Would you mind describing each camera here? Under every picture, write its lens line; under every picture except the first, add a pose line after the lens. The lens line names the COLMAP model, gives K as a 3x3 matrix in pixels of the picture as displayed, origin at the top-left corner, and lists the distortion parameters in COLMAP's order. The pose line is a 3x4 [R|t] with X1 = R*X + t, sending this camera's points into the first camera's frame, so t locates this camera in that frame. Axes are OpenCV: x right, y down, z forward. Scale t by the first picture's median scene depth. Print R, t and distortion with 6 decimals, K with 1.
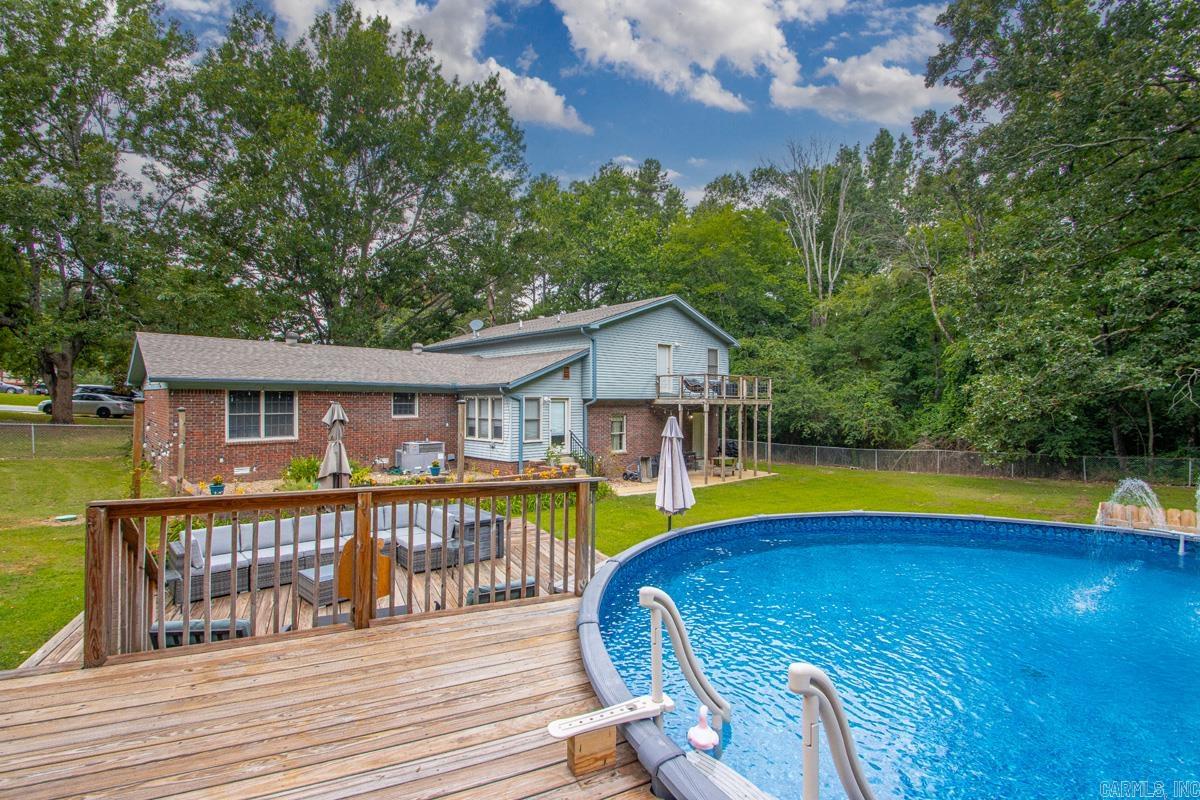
lens RADIAL K [[562.0, 0, 586.0], [0, 562.0, 401.2], [0, 0, 1]] dist [0.013941, -0.015920]
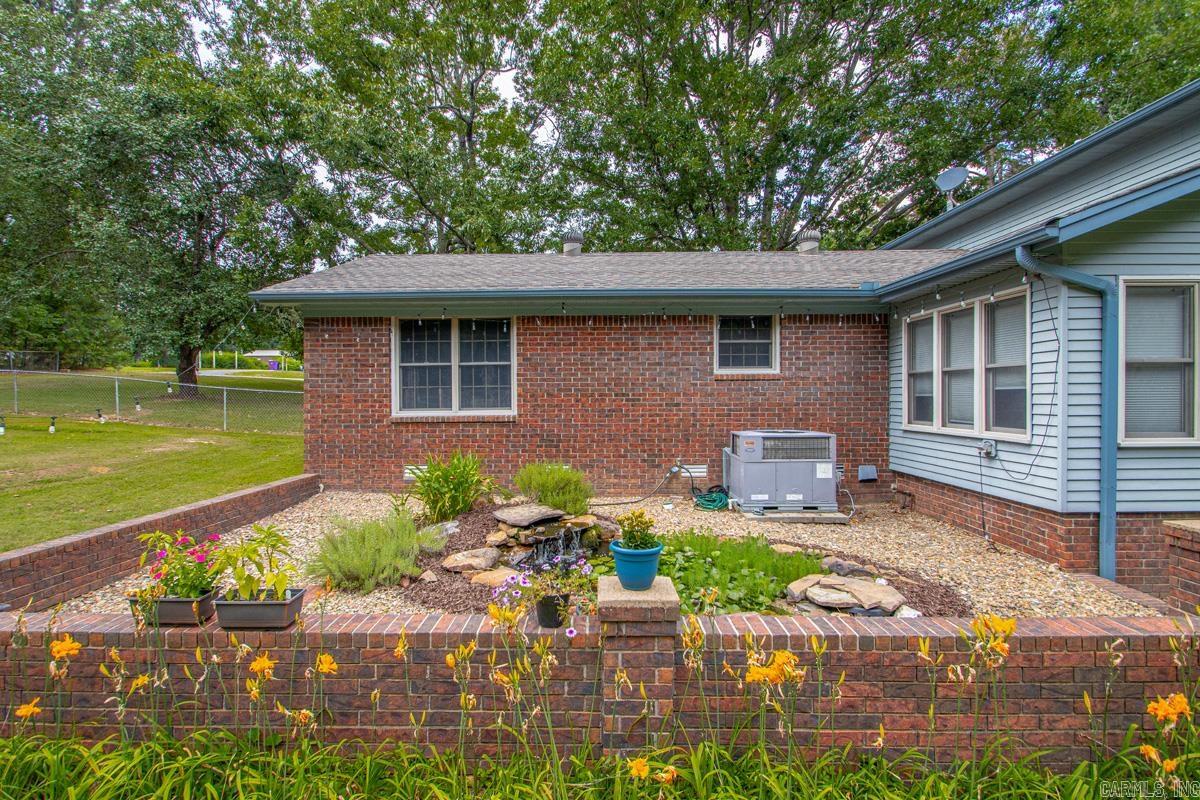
lens RADIAL K [[608.1, 0, 577.4], [0, 608.1, 397.5], [0, 0, 1]] dist [0.012961, -0.020491]
pose [[0.716752, -0.003525, -0.697320, -0.081312], [0.010584, 0.999927, 0.005823, 0.038905], [0.697248, -0.011554, 0.716737, 0.517401]]
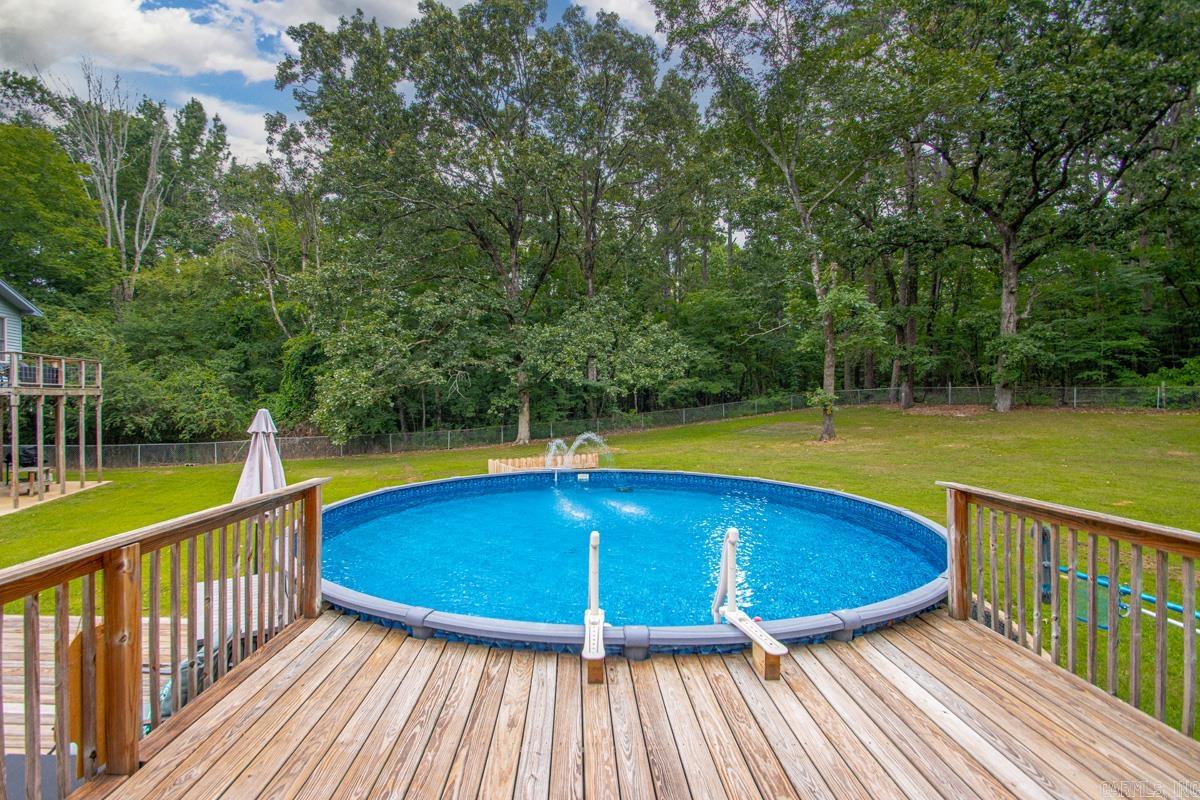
lens RADIAL K [[562.0, 0, 586.0], [0, 562.0, 401.2], [0, 0, 1]] dist [0.013941, -0.015920]
pose [[0.403791, -0.012683, 0.914764, -0.133805], [-0.002707, 0.999883, 0.015058, 0.000533], [-0.914847, -0.008557, 0.403709, 0.058581]]
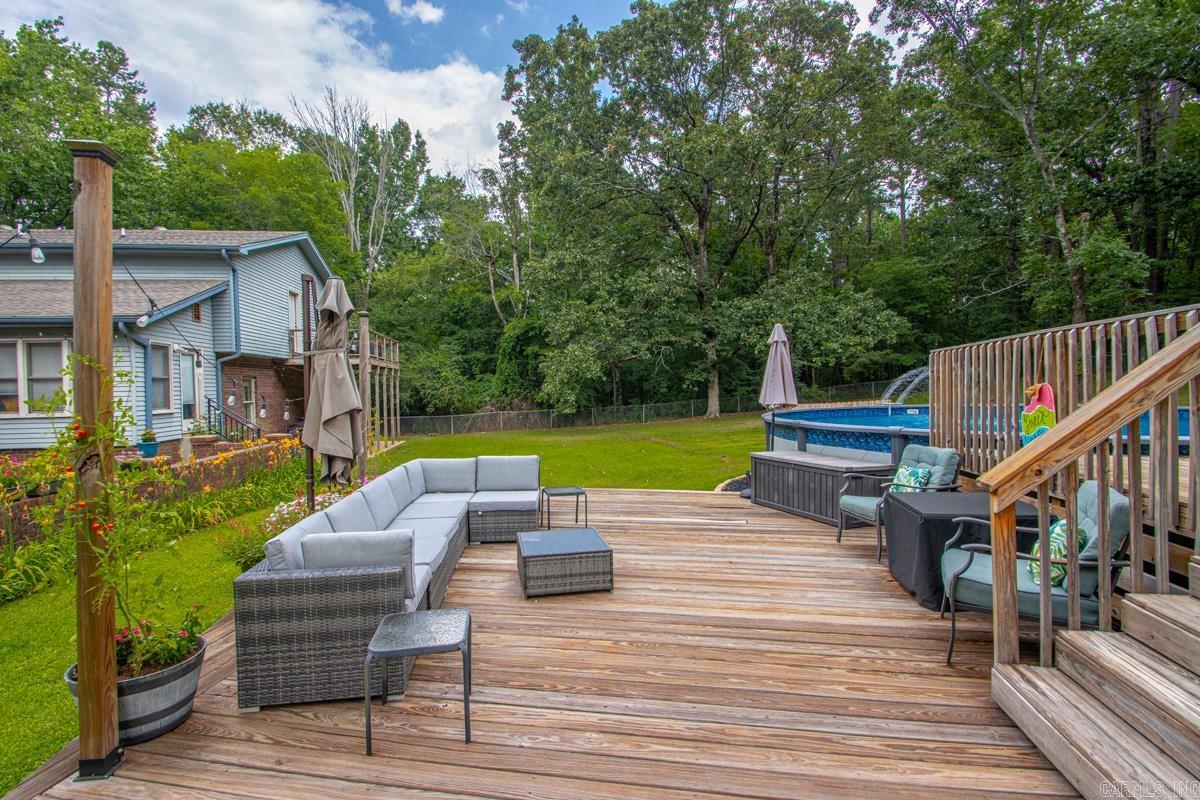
lens RADIAL K [[562.0, 0, 586.0], [0, 562.0, 401.2], [0, 0, 1]] dist [0.013941, -0.015920]
pose [[0.578020, -0.032101, 0.815391, -0.296947], [0.017714, 0.999484, 0.026792, 0.043825], [-0.815830, -0.001043, 0.578290, 0.202840]]
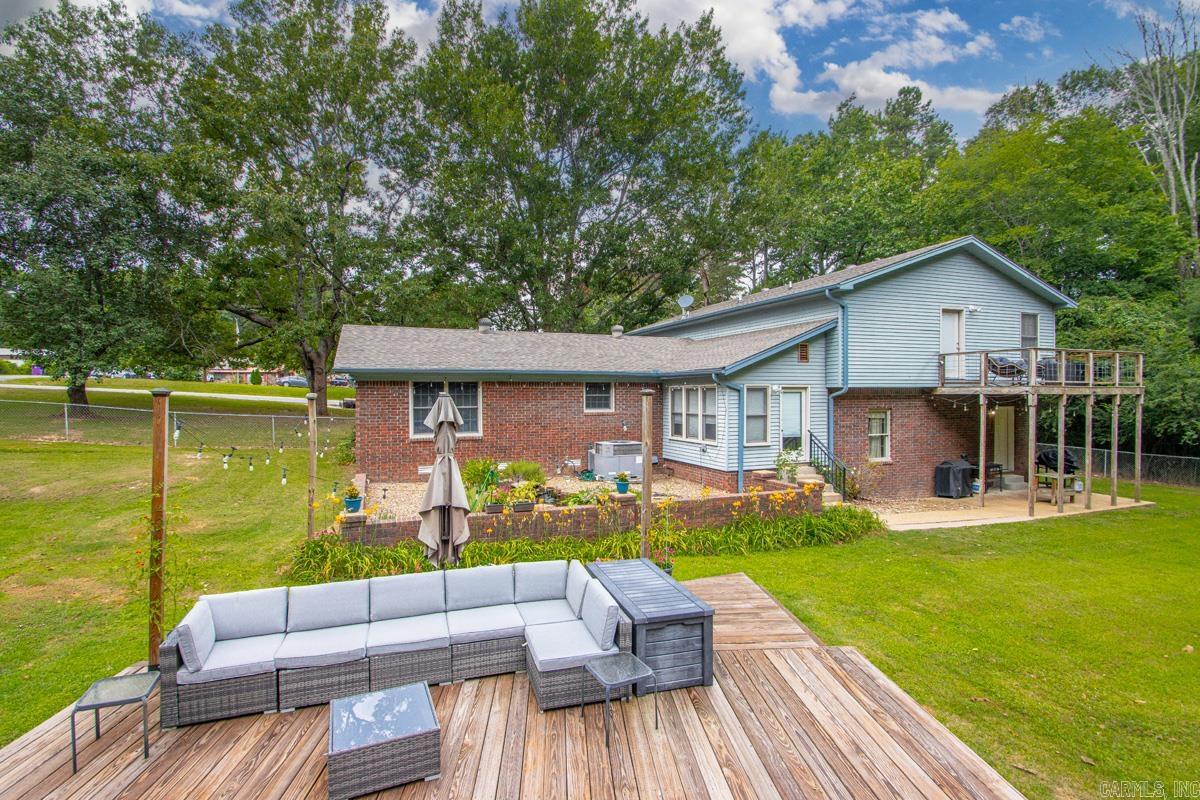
lens RADIAL K [[562.0, 0, 586.0], [0, 562.0, 401.2], [0, 0, 1]] dist [0.013941, -0.015920]
pose [[0.928667, -0.000161, -0.370914, -0.024543], [0.005894, 0.999880, 0.014324, 0.000874], [0.370867, -0.015488, 0.928557, 0.188415]]
